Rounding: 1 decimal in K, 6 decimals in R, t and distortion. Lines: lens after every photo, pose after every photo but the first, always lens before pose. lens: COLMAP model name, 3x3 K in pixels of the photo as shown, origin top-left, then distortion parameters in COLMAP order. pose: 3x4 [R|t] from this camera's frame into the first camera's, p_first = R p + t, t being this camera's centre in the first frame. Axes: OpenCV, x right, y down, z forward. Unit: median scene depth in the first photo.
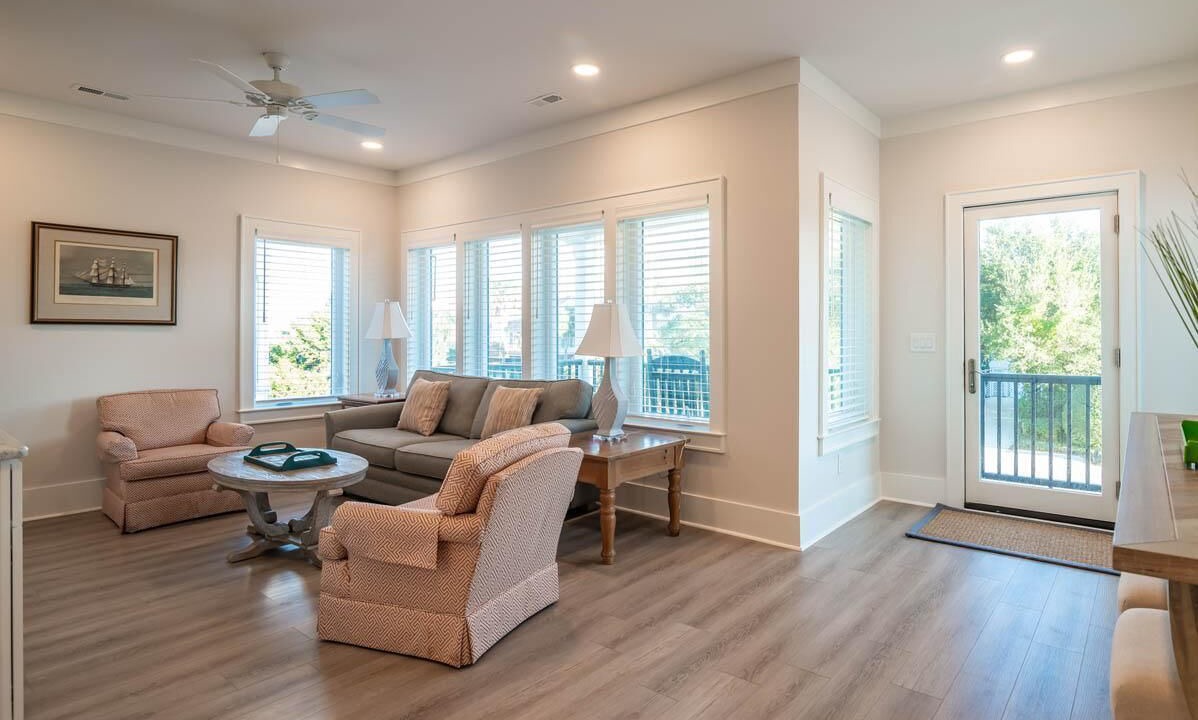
lens RADIAL K [[664.0, 0, 603.8], [0, 664.0, 327.6], [0, 0, 1]] dist [-0.020053, -0.000378]
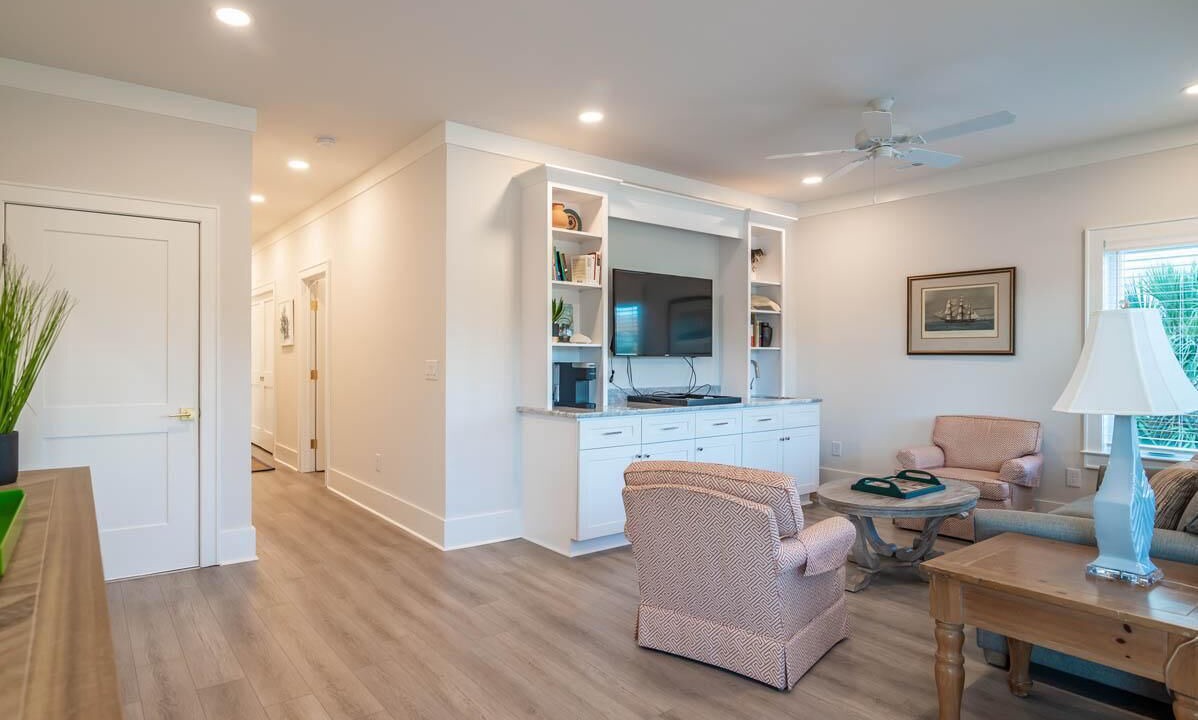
lens RADIAL K [[664.0, 0, 599.2], [0, 664.0, 360.4], [0, 0, 1]] dist [-0.020053, -0.000378]
pose [[-0.215217, -0.000955, -0.976566, 0.505336], [-0.001188, 0.999999, -0.000716, 0.006351], [0.976565, 0.001007, -0.215218, 0.628331]]
